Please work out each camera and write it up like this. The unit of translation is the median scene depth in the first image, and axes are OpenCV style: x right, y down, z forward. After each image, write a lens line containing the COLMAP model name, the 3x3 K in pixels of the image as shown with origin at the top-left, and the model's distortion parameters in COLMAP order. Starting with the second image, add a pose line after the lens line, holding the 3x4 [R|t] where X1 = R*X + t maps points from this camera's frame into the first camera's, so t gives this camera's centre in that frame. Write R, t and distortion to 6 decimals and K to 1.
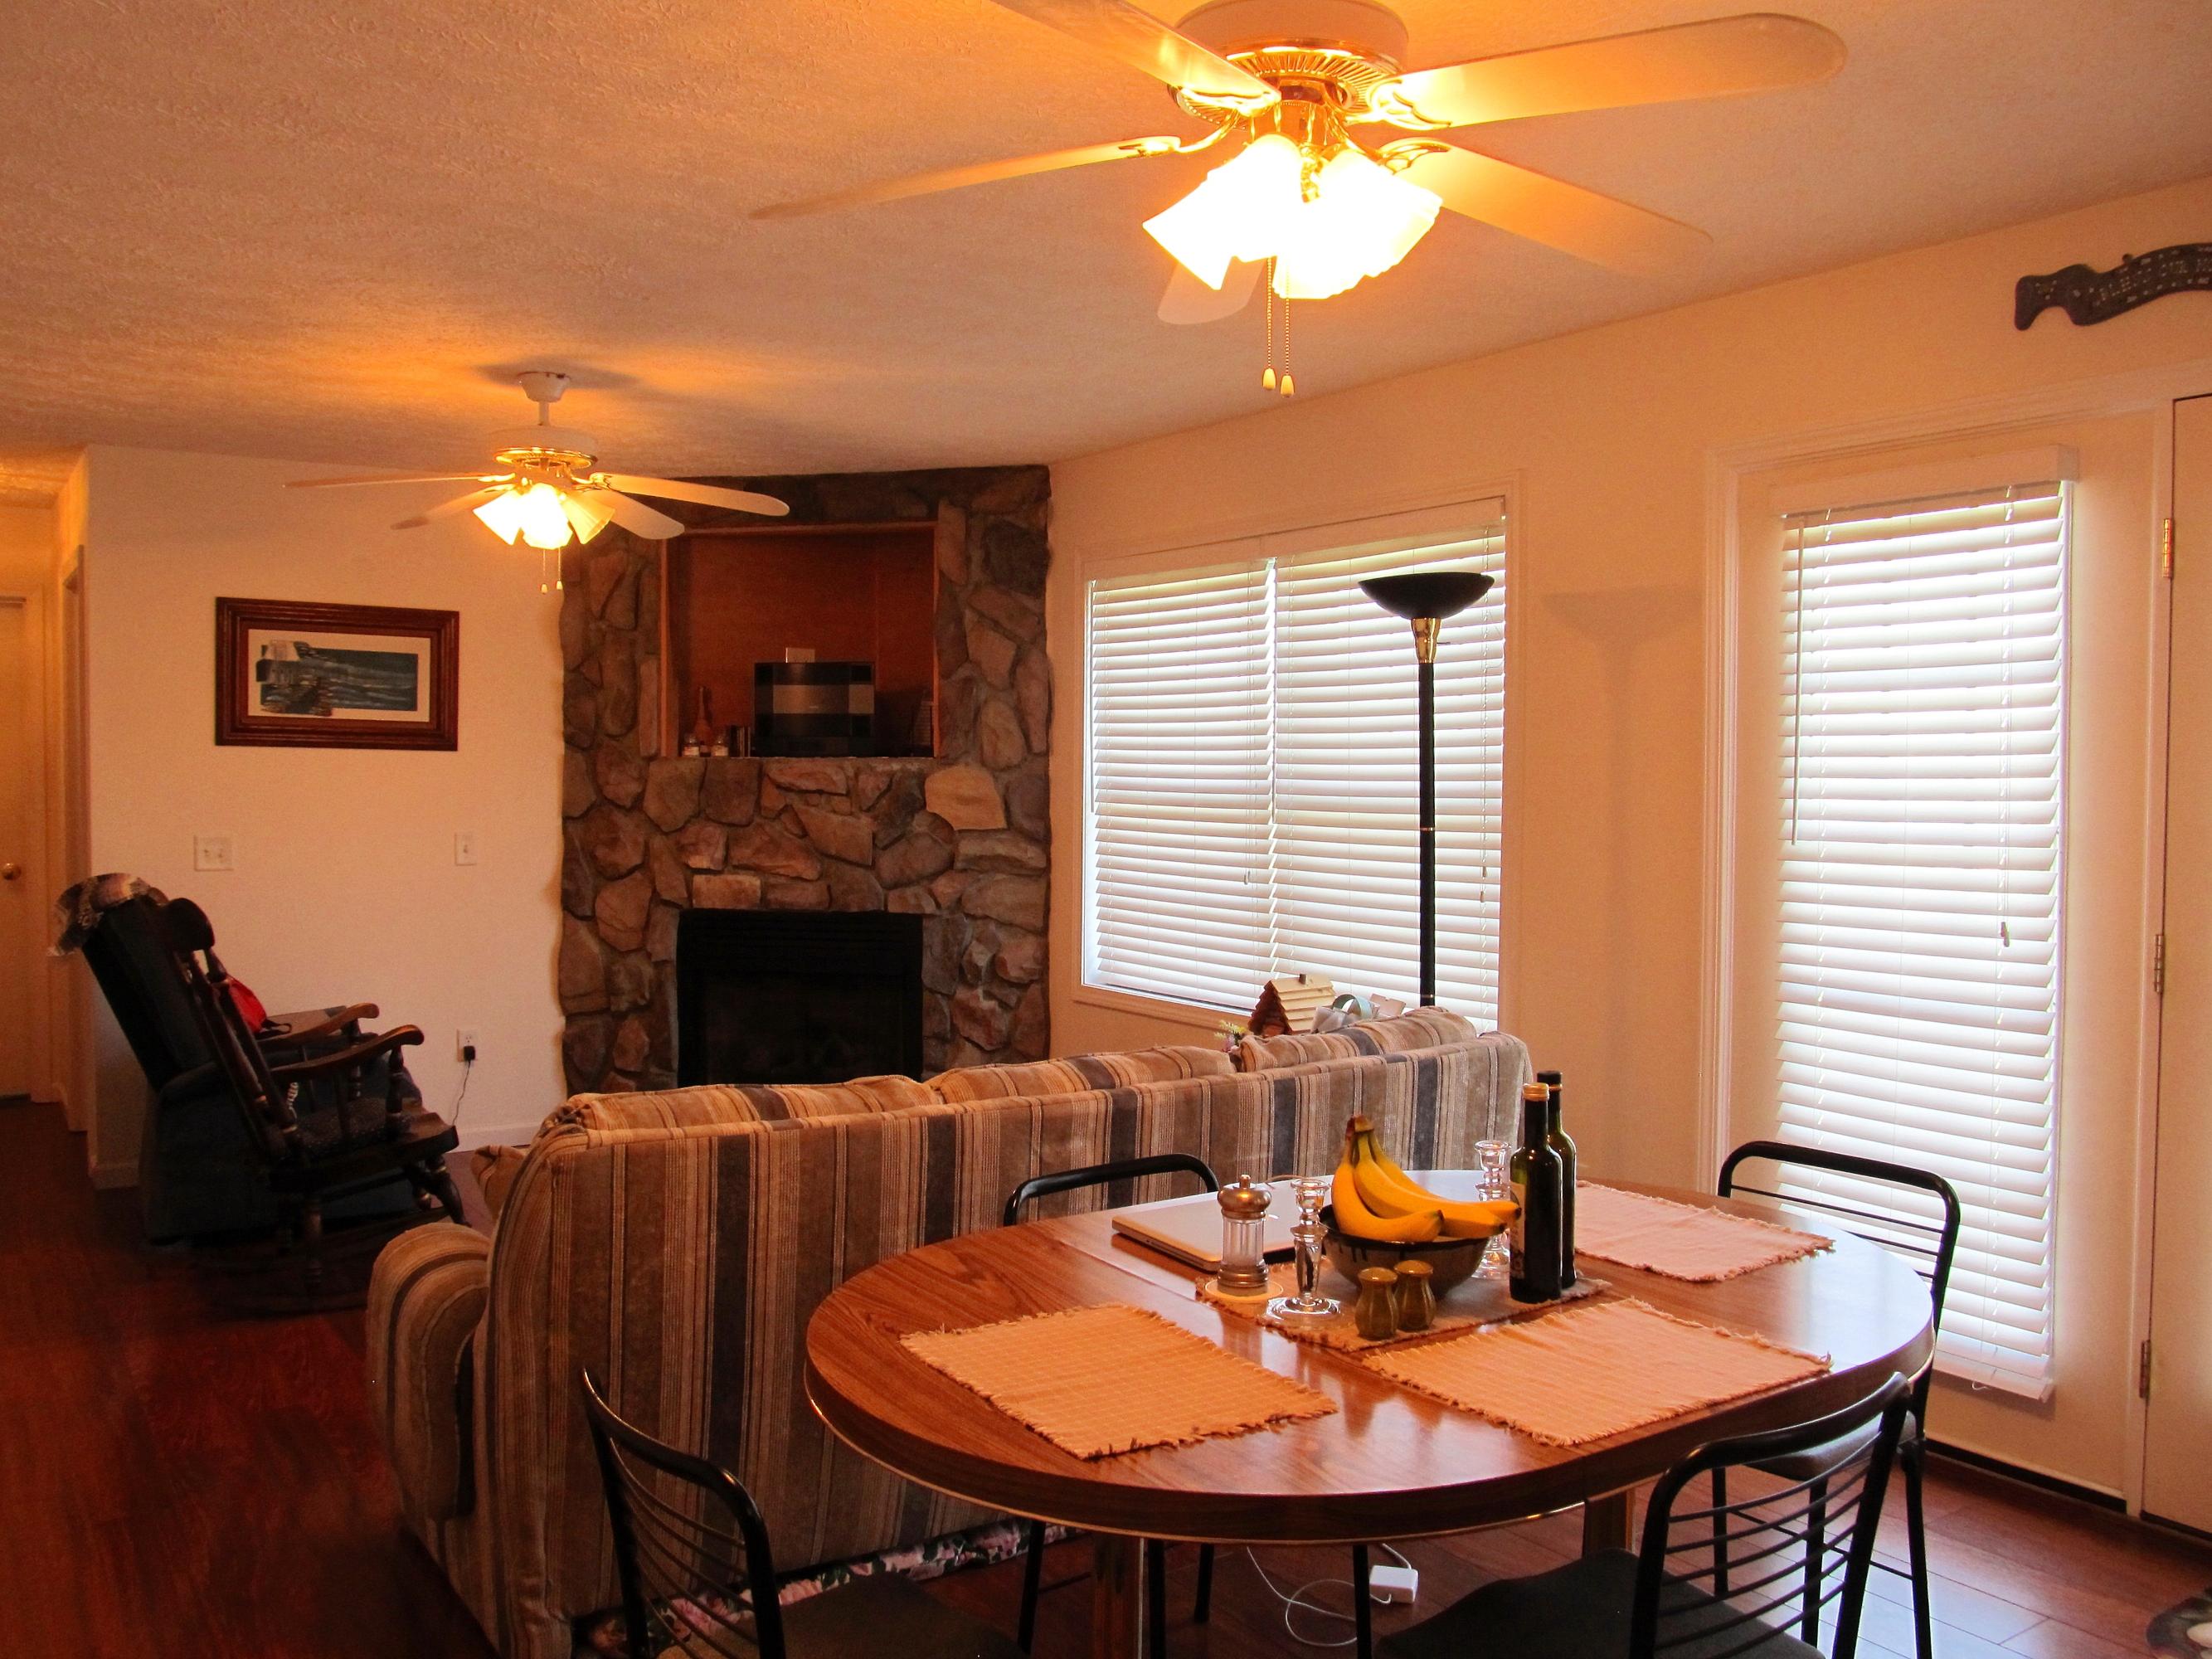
lens RADIAL K [[1822.0, 0, 1093.1], [0, 1822.0, 837.3], [0, 0, 1]] dist [-0.072265, 0.041476]
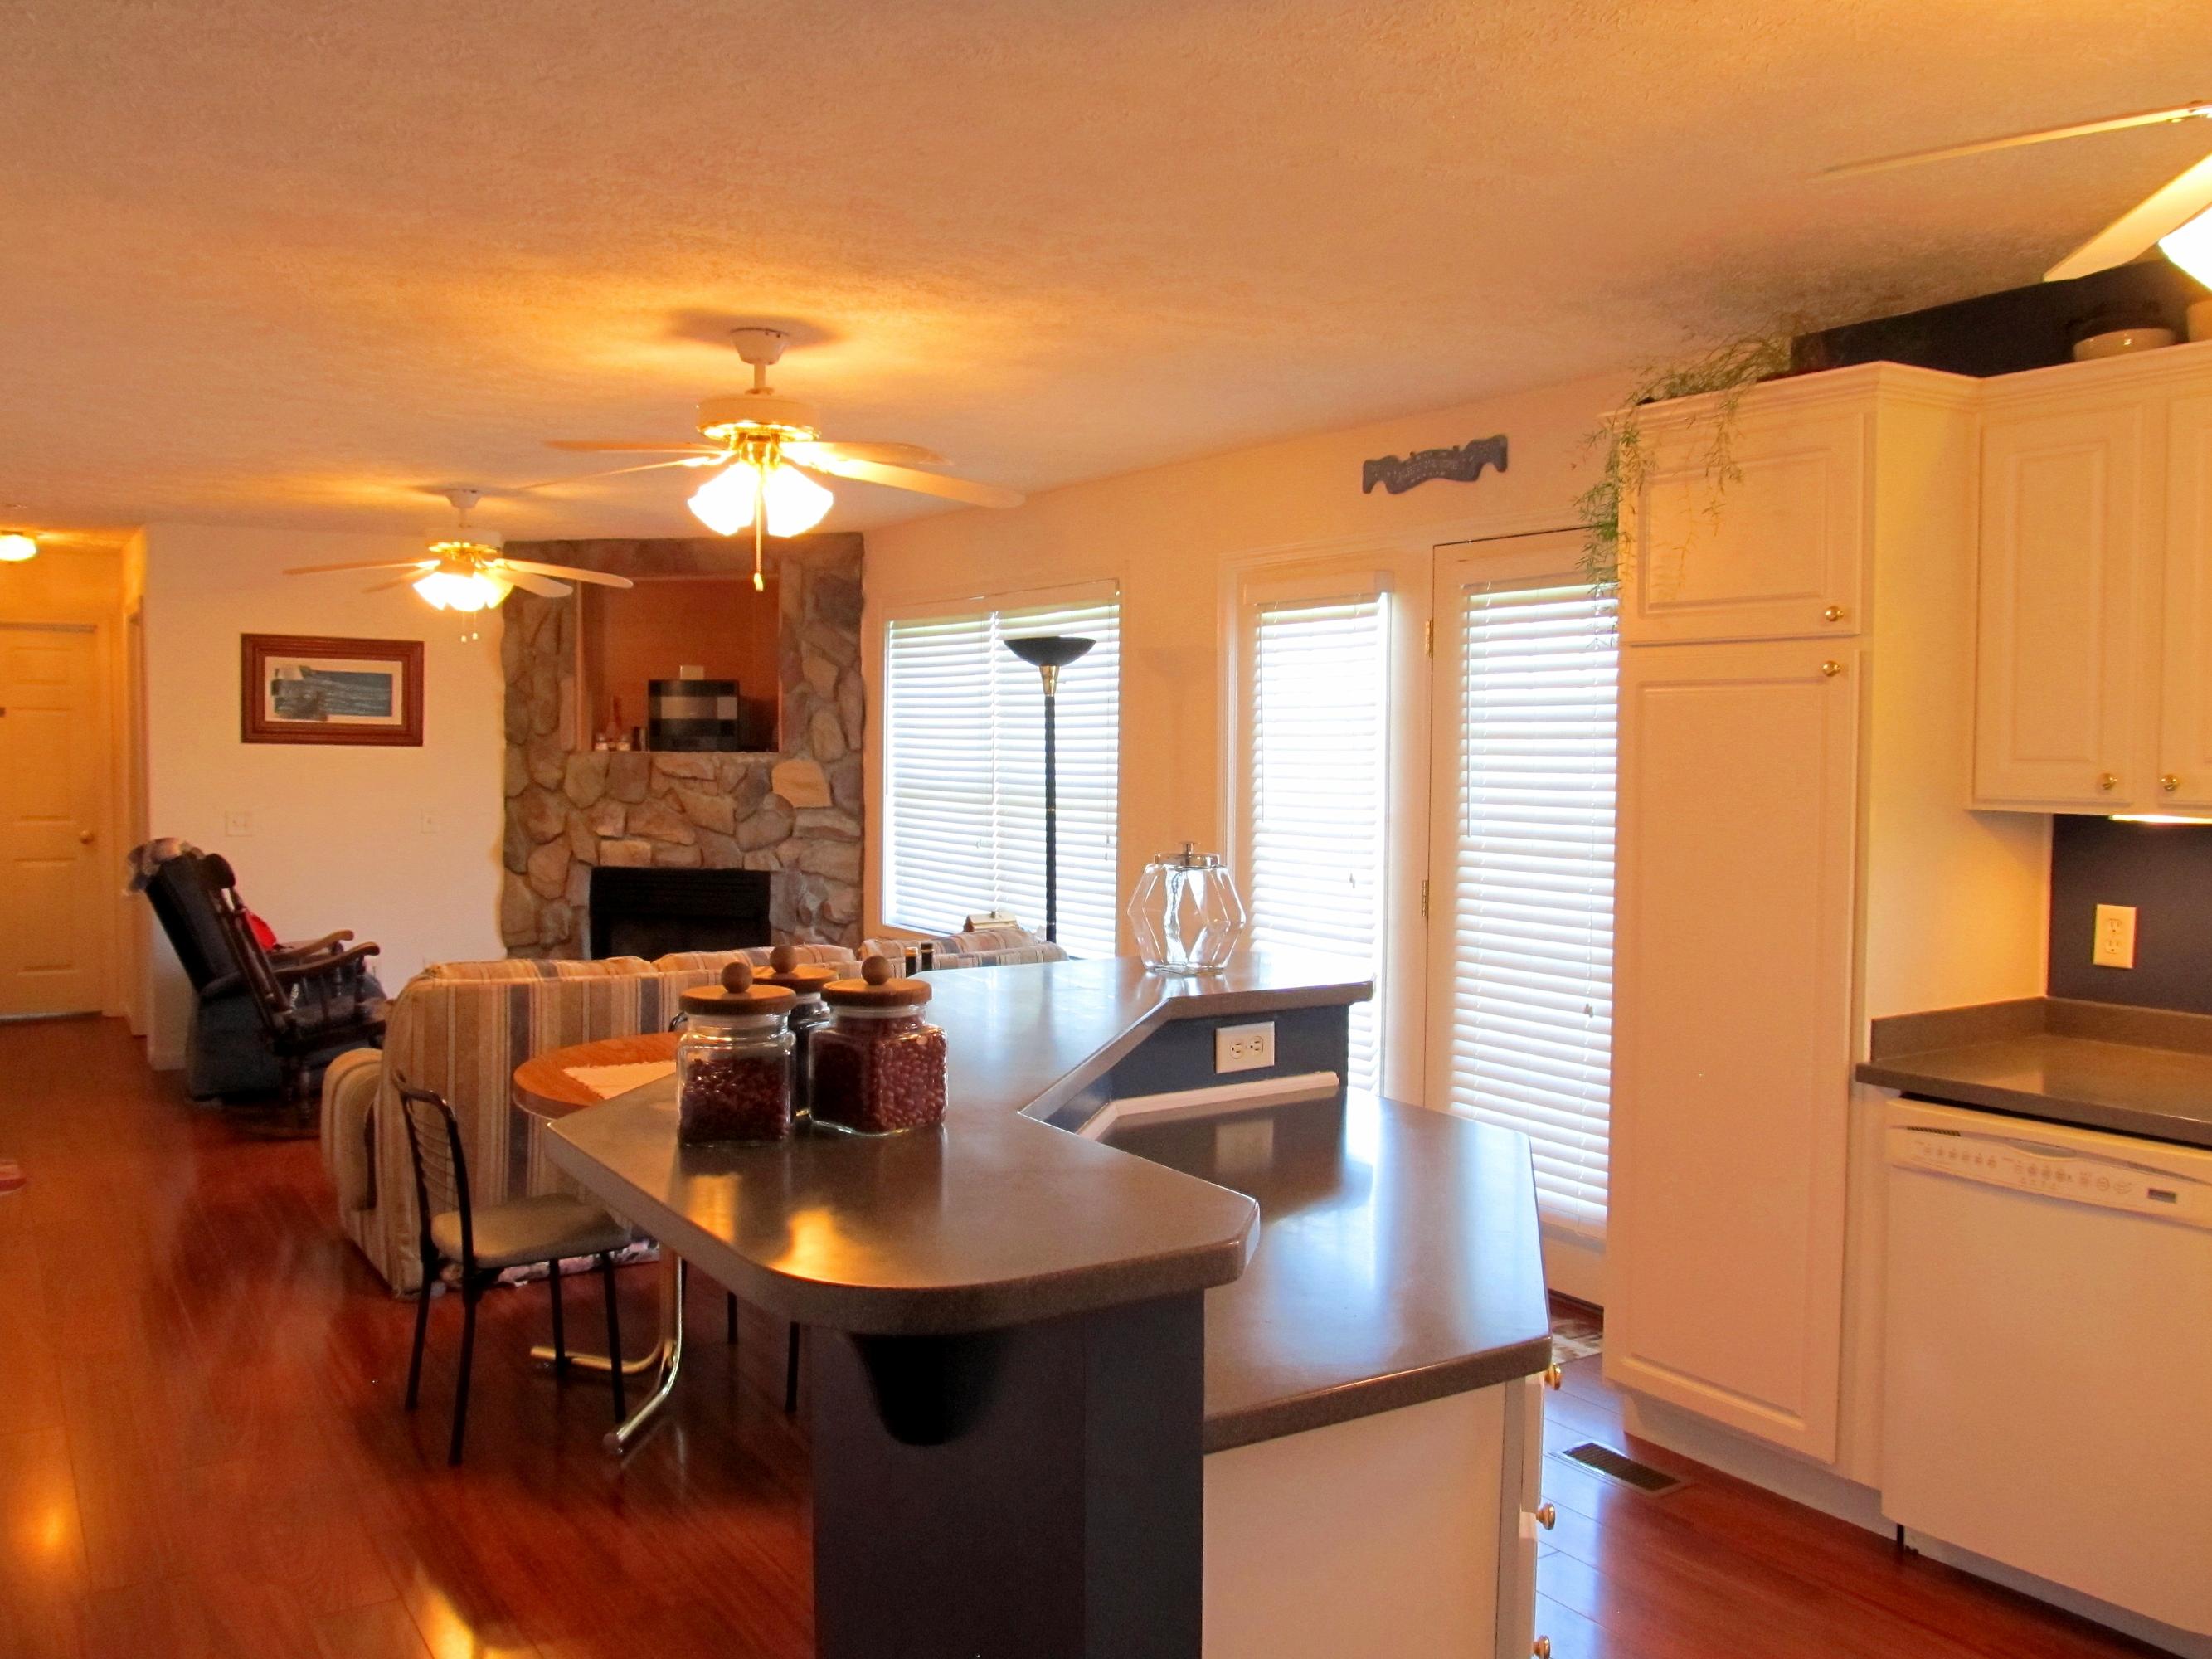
lens RADIAL K [[1822.0, 0, 1093.1], [0, 1822.0, 837.3], [0, 0, 1]] dist [-0.072265, 0.041476]
pose [[0.999782, 0.004088, -0.020497, 0.169595], [-0.003790, 0.999887, 0.014562, -0.002465], [0.020554, -0.014481, 0.999684, -0.319144]]
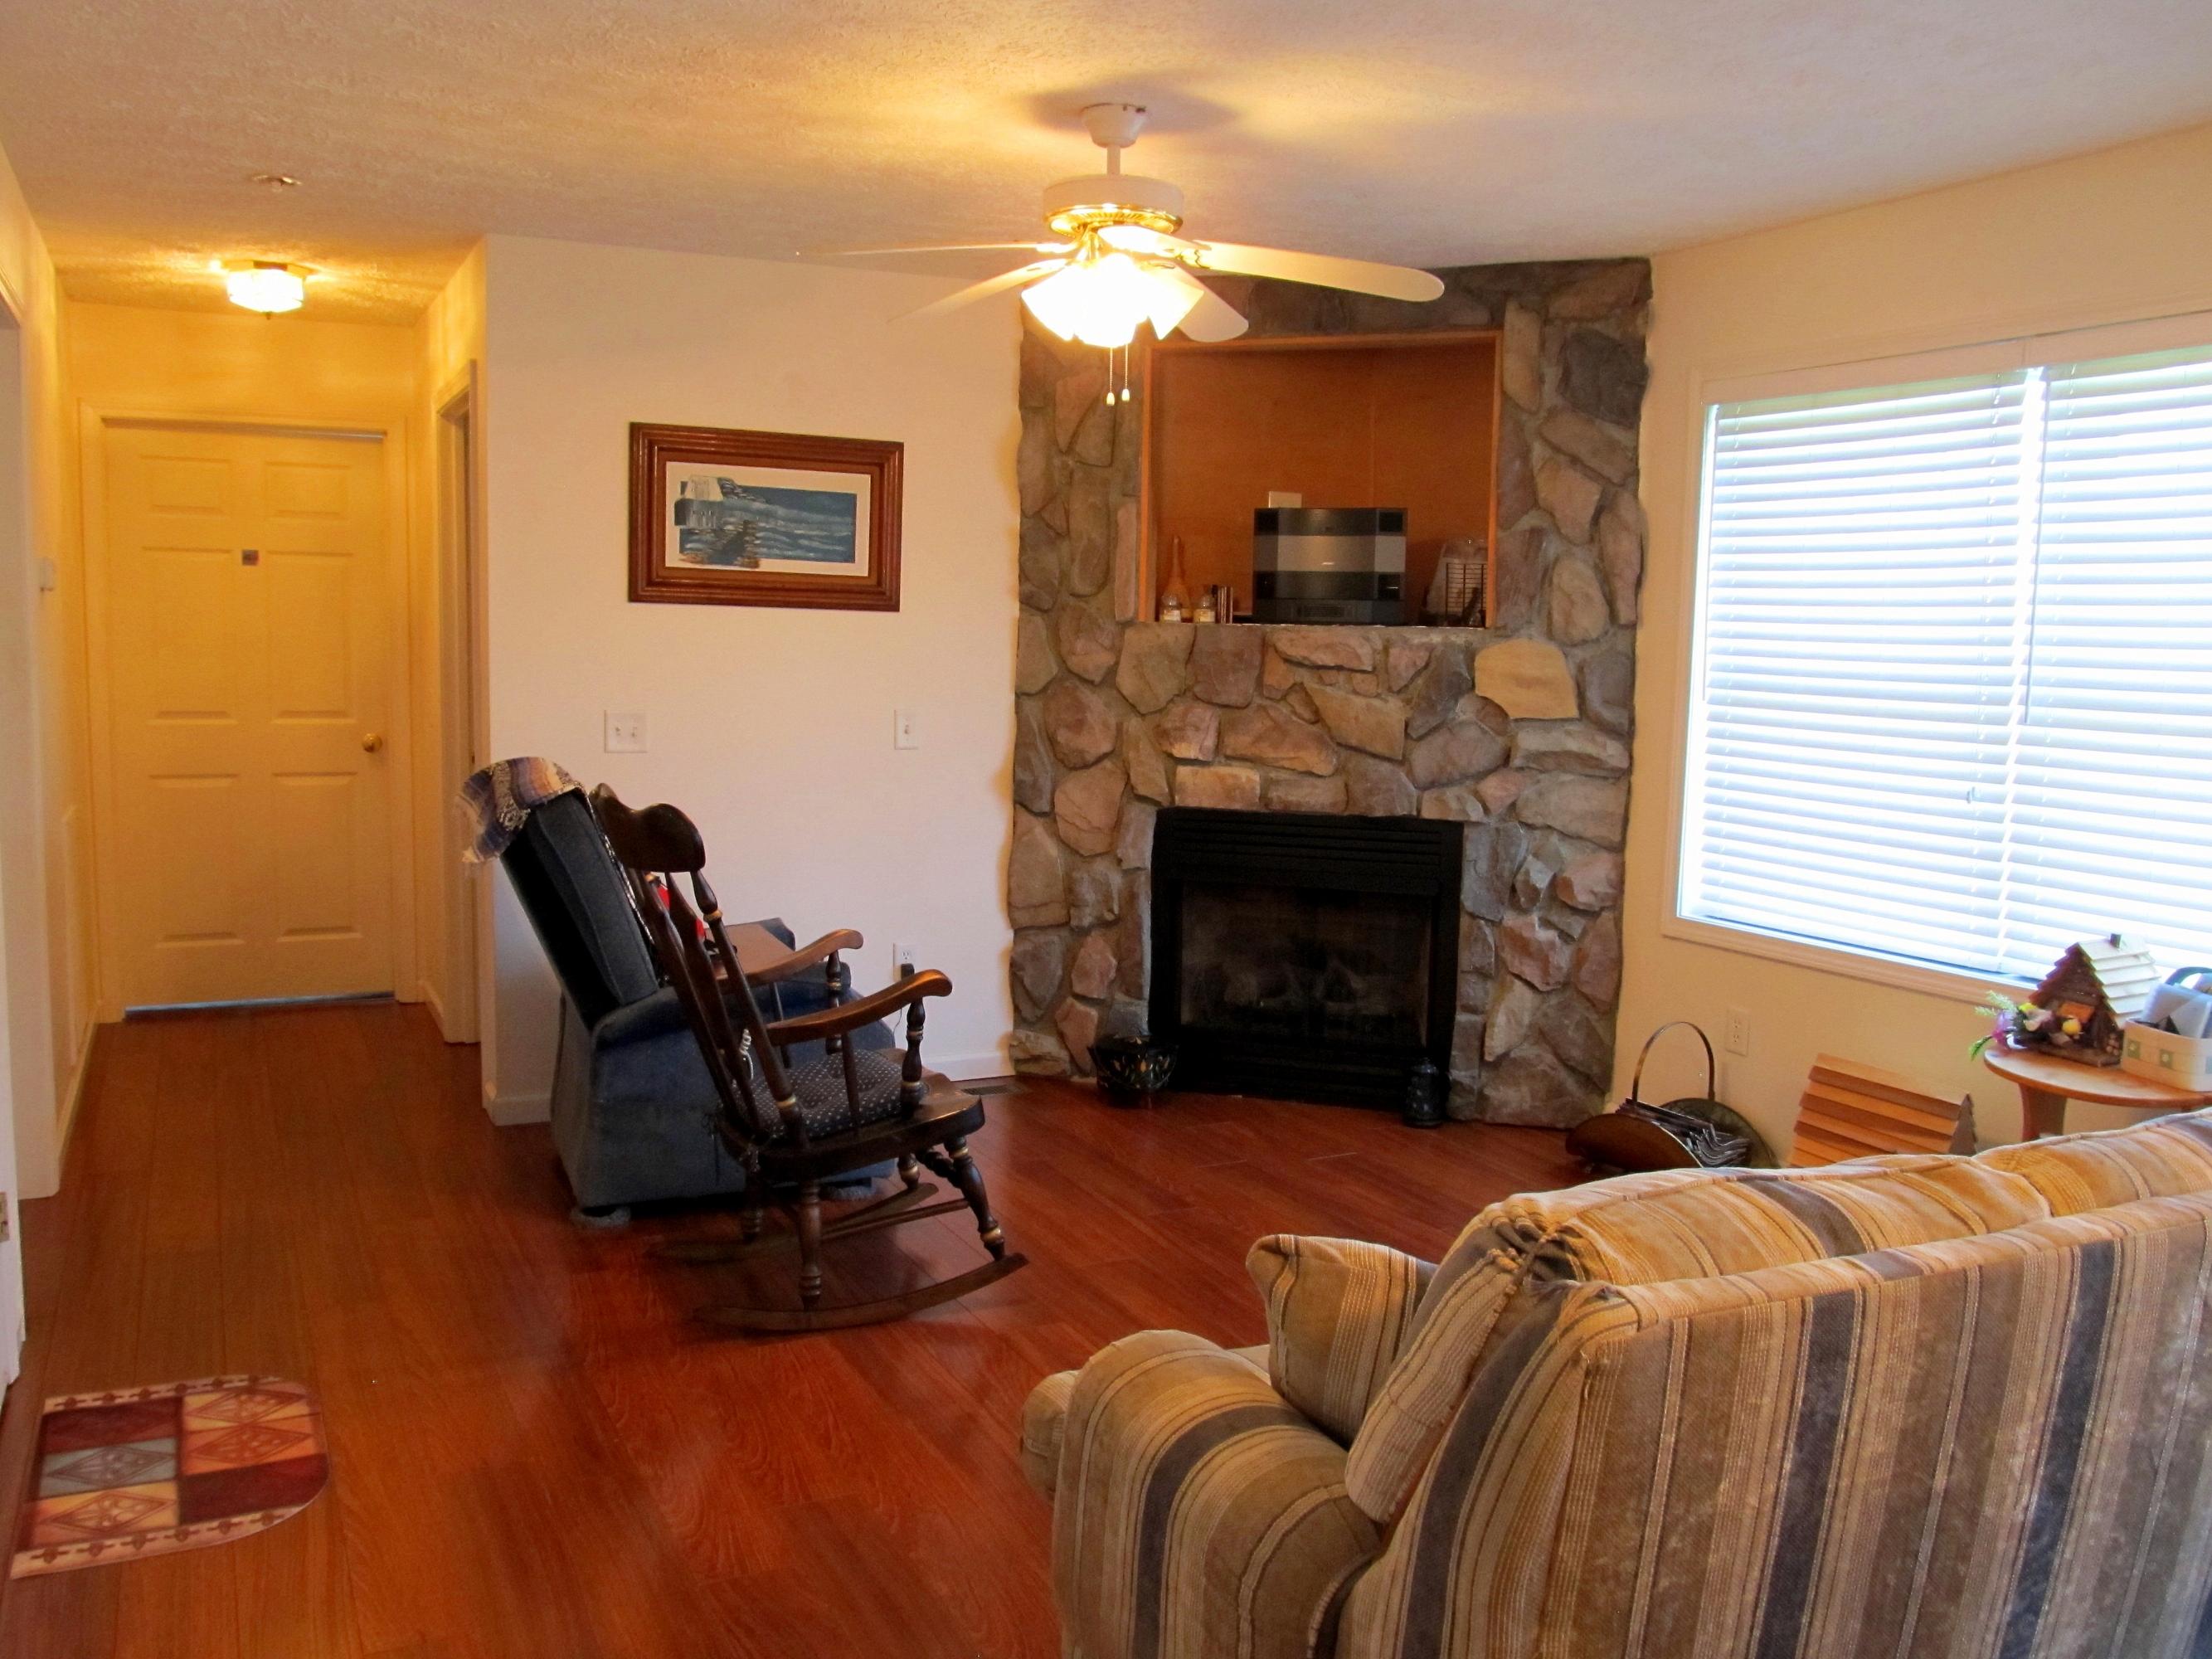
lens RADIAL K [[1822.0, 0, 1093.1], [0, 1822.0, 837.3], [0, 0, 1]] dist [-0.072265, 0.041476]
pose [[0.991747, 0.026253, -0.125494, -0.157979], [-0.016900, 0.997038, 0.075027, -0.008785], [0.127092, -0.072287, 0.989253, 0.178154]]
